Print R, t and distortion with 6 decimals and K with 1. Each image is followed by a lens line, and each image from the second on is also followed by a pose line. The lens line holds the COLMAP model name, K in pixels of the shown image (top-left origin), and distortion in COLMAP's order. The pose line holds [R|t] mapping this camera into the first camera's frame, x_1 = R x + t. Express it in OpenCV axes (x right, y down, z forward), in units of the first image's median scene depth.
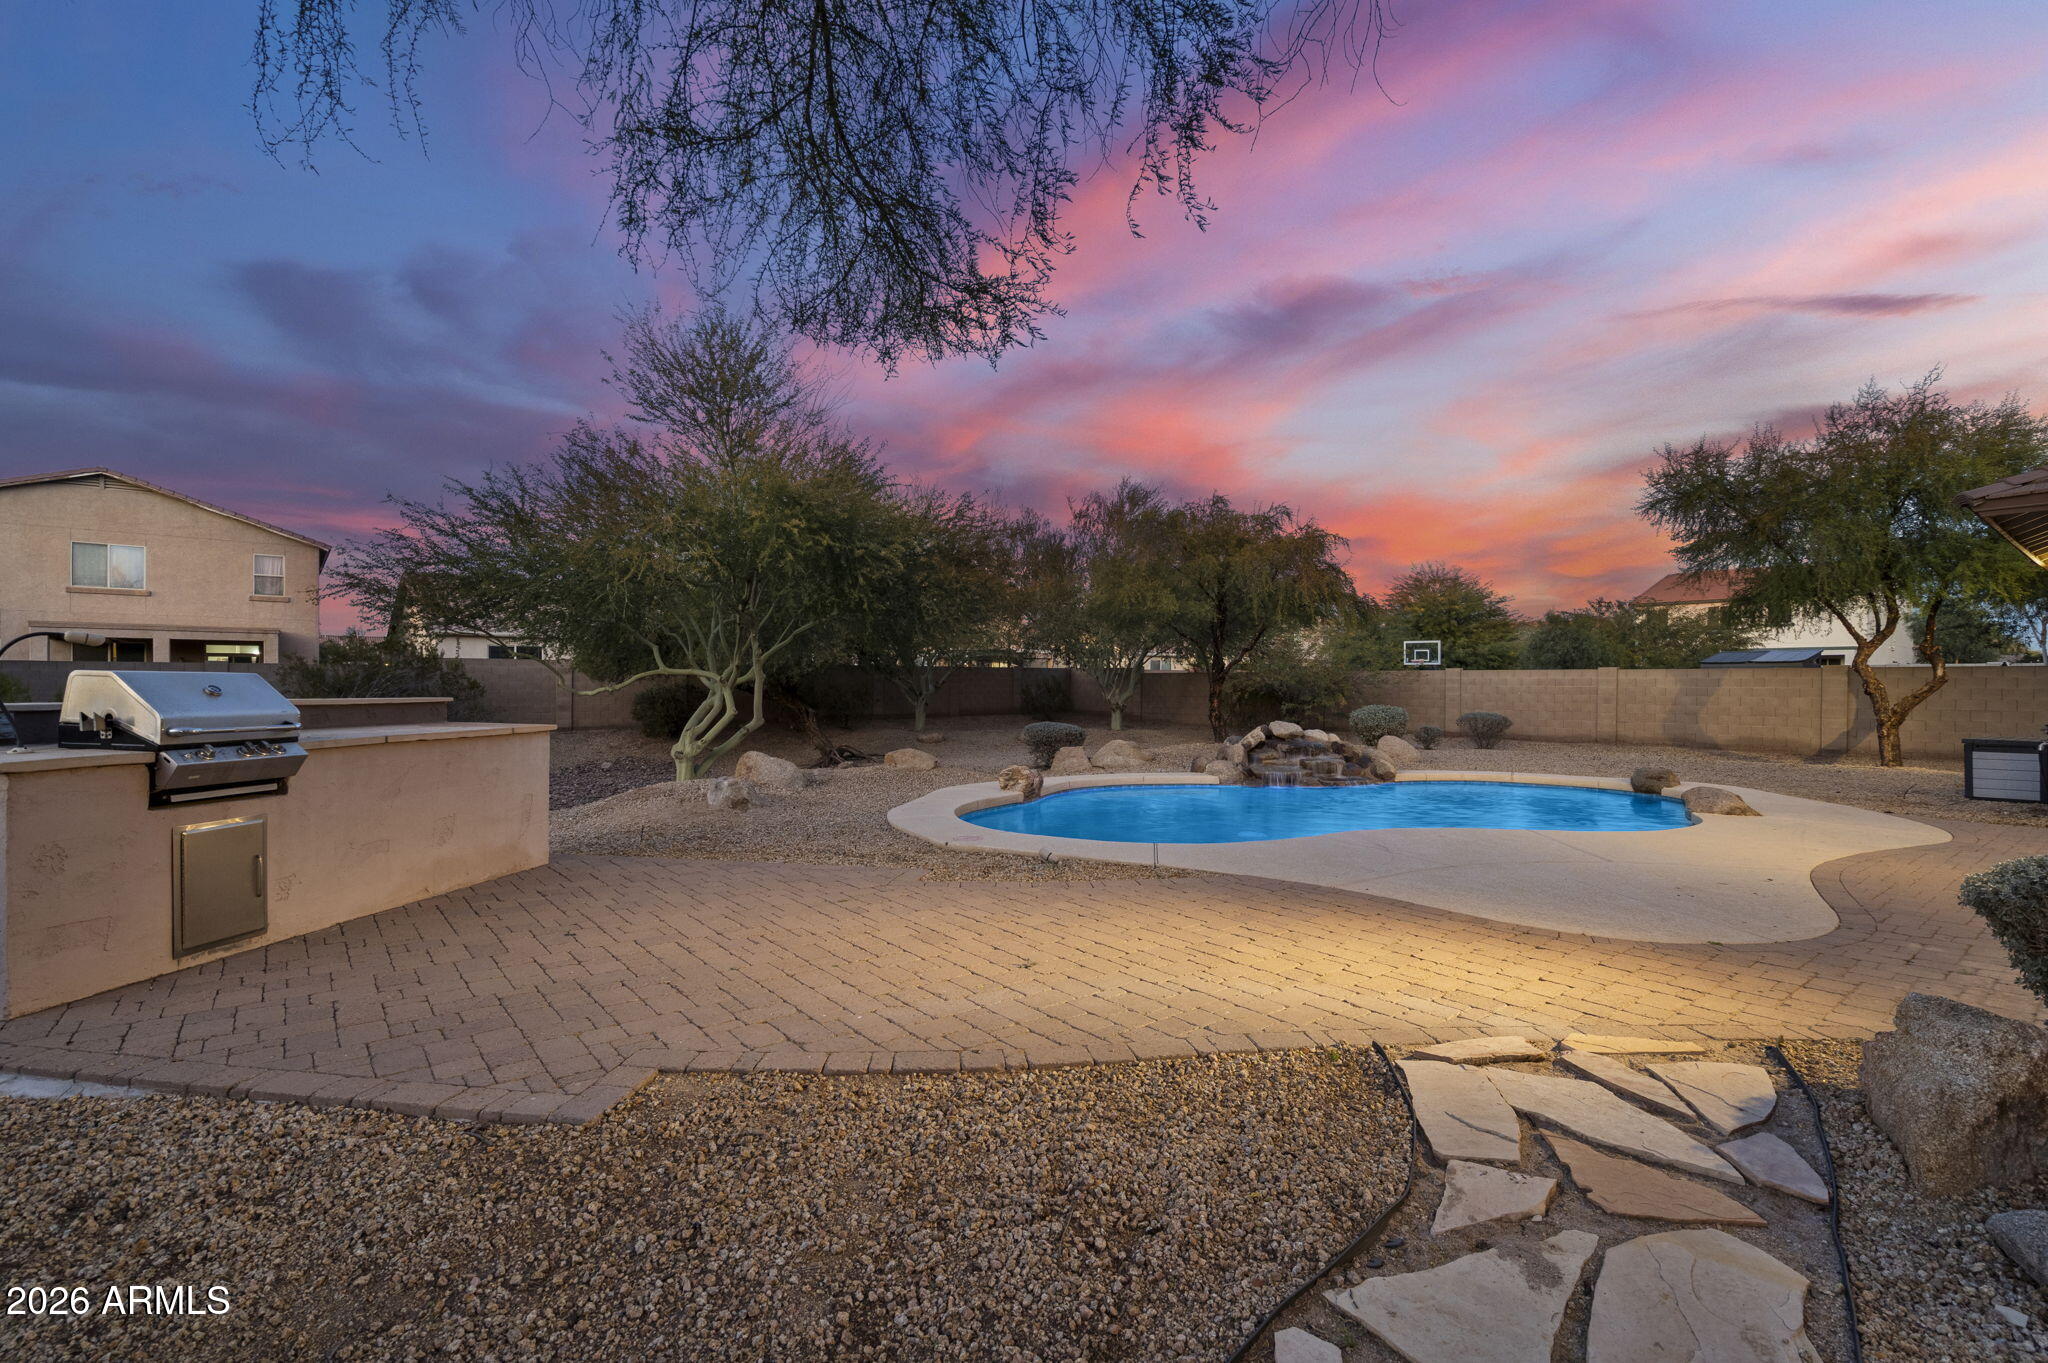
lens RADIAL K [[934.5, 0, 1027.9], [0, 934.5, 688.5], [0, 0, 1]] dist [-0.004759, 0.002045]
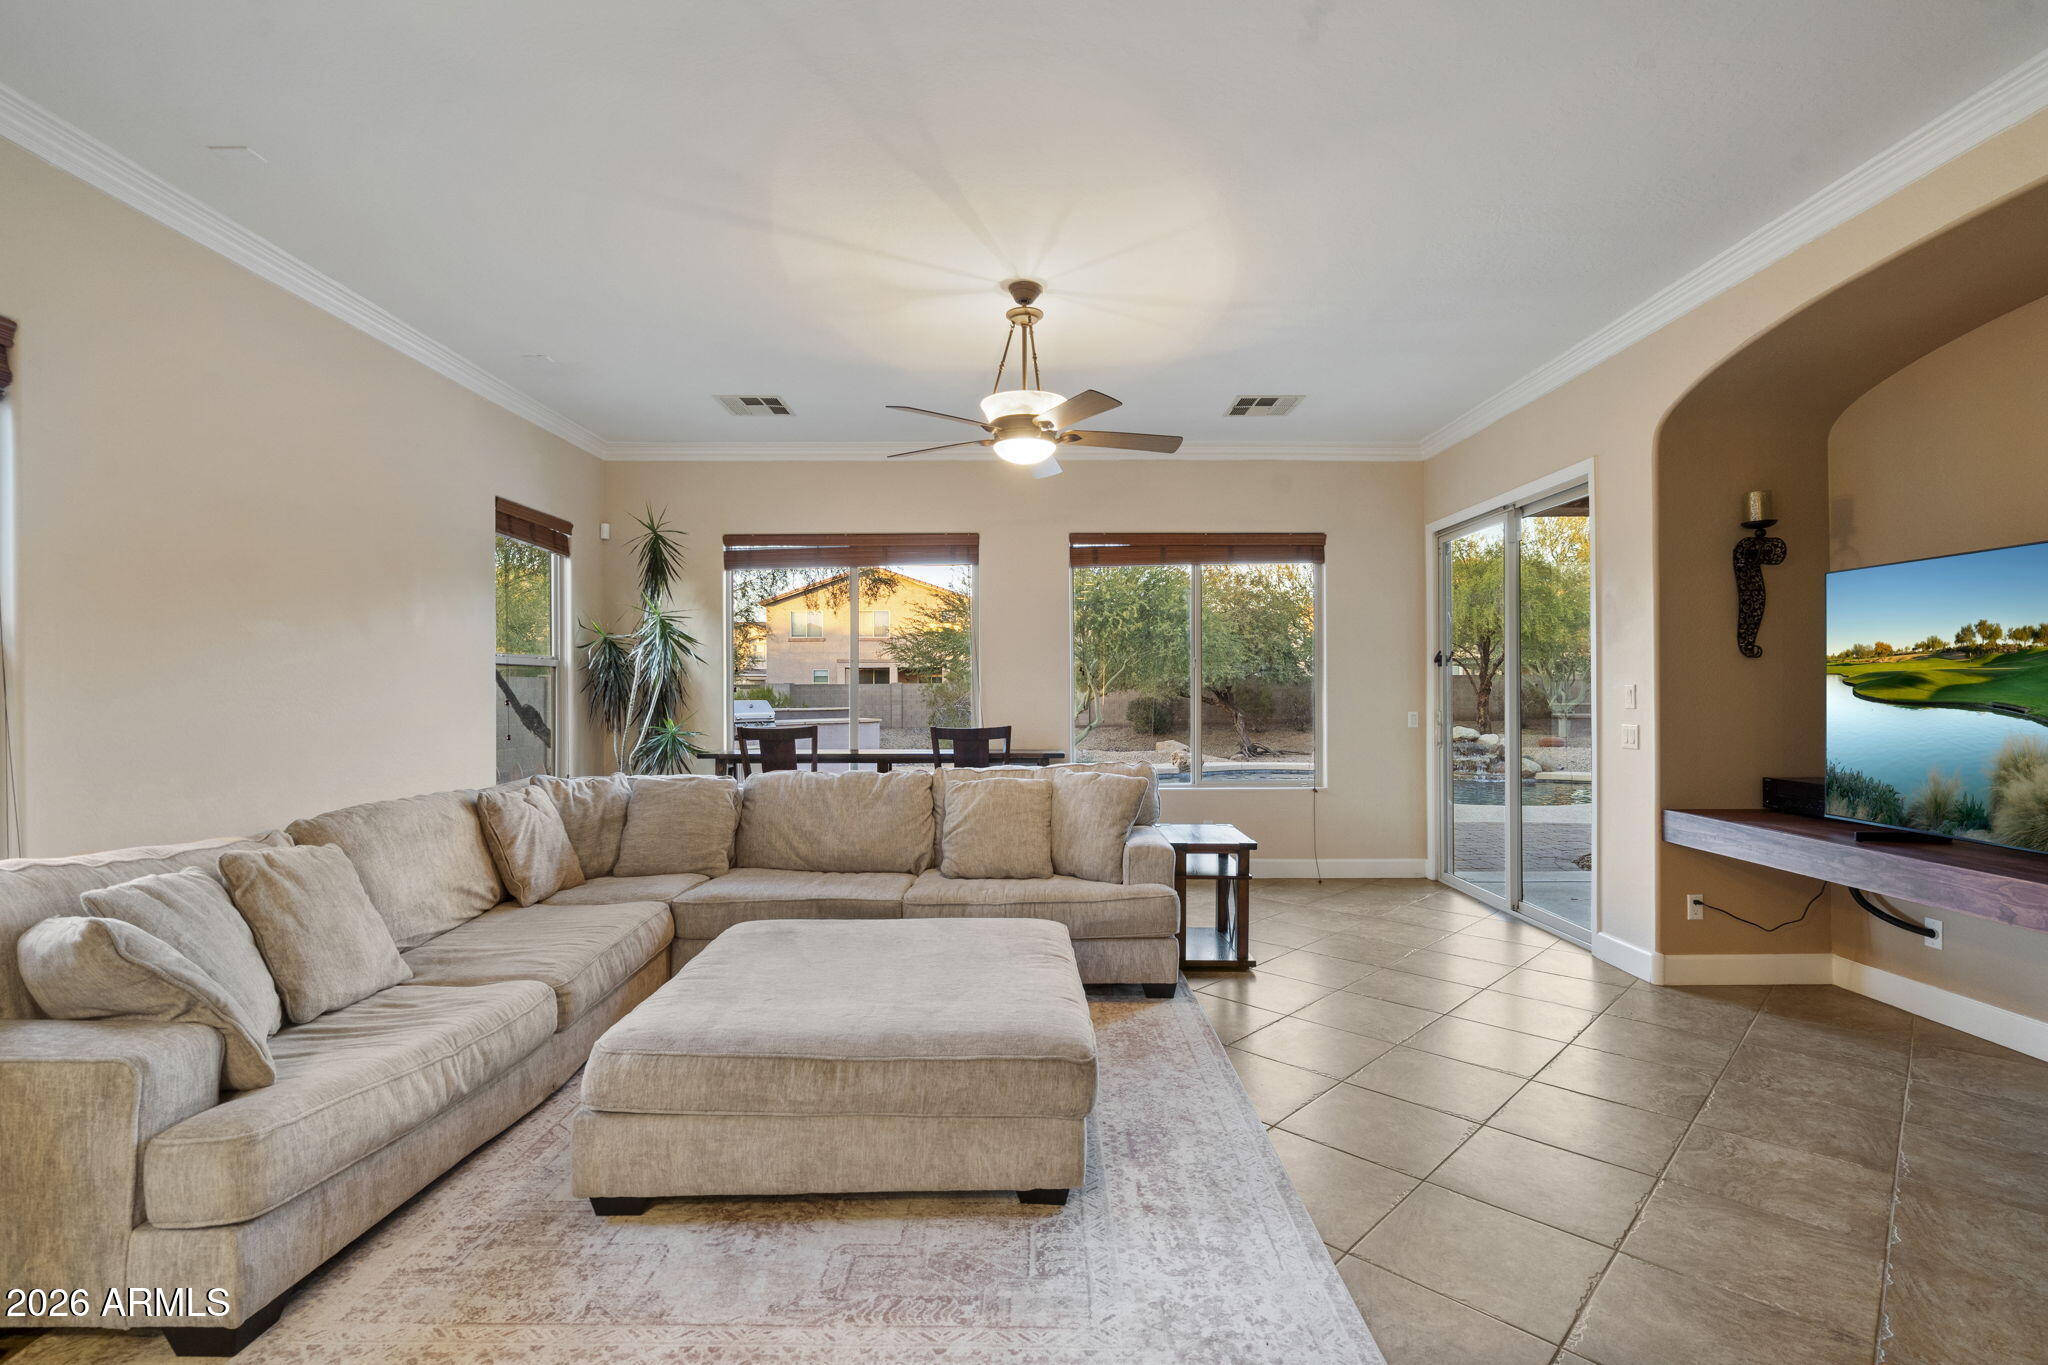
lens RADIAL K [[934.5, 0, 1026.7], [0, 934.5, 688.5], [0, 0, 1]] dist [-0.004759, 0.002045]
pose [[0.782690, -0.009317, -0.622342, 0.683308], [0.006530, 0.999956, -0.006758, -0.011803], [0.622378, 0.001226, 0.782716, -0.347575]]
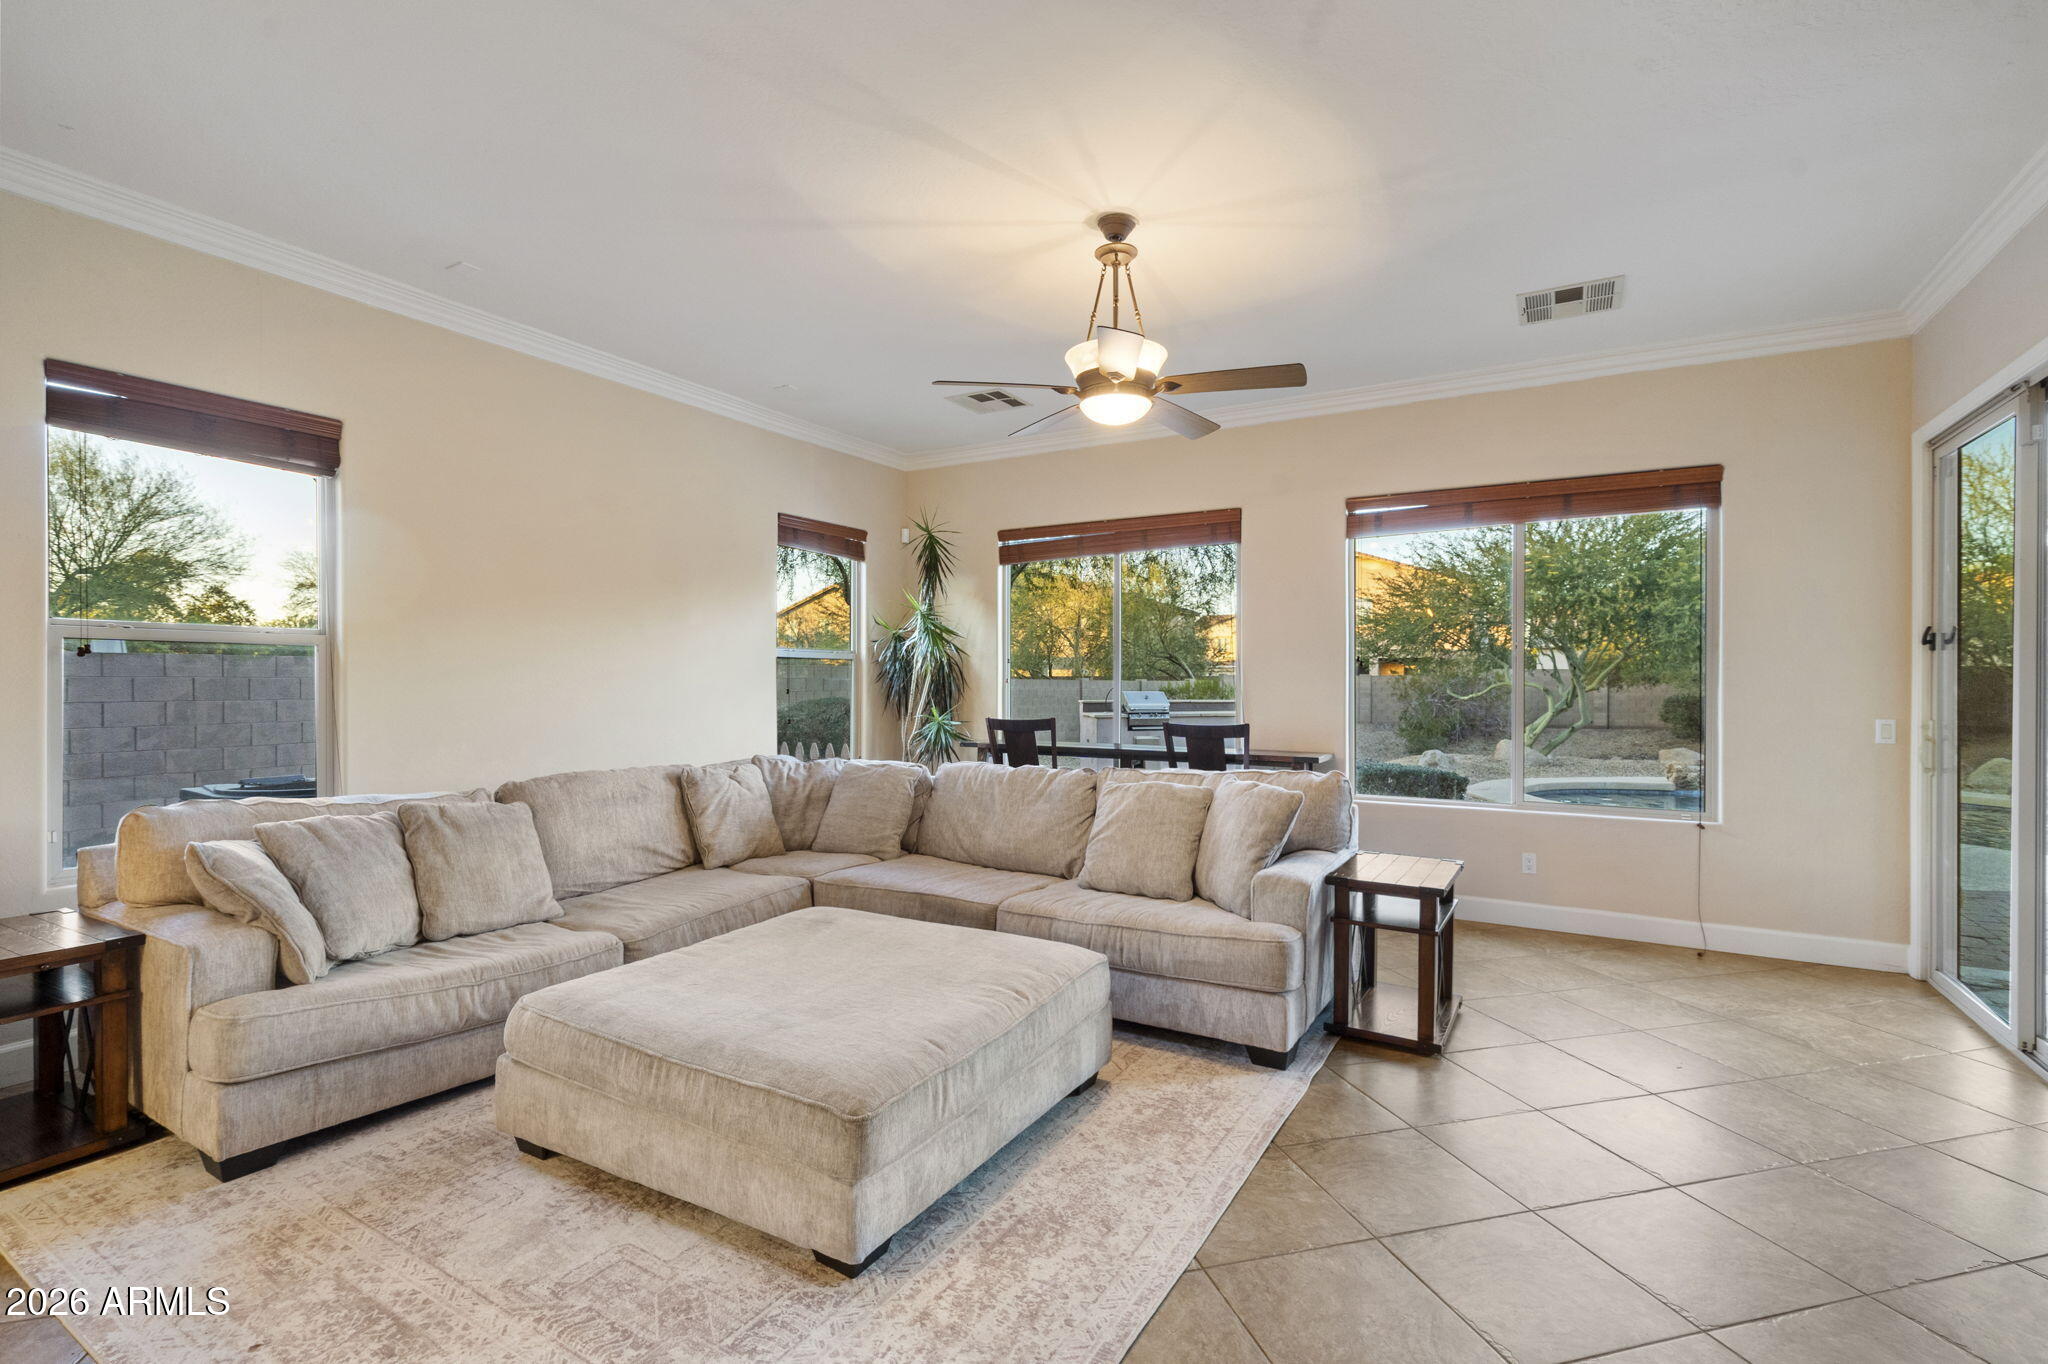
lens RADIAL K [[934.5, 0, 1022.2], [0, 934.5, 685.0], [0, 0, 1]] dist [-0.004759, 0.002045]
pose [[0.358827, -0.001224, -0.933403, 0.735955], [-0.002330, 0.999995, -0.002207, -0.012225], [0.933401, 0.002967, 0.358822, -0.221696]]
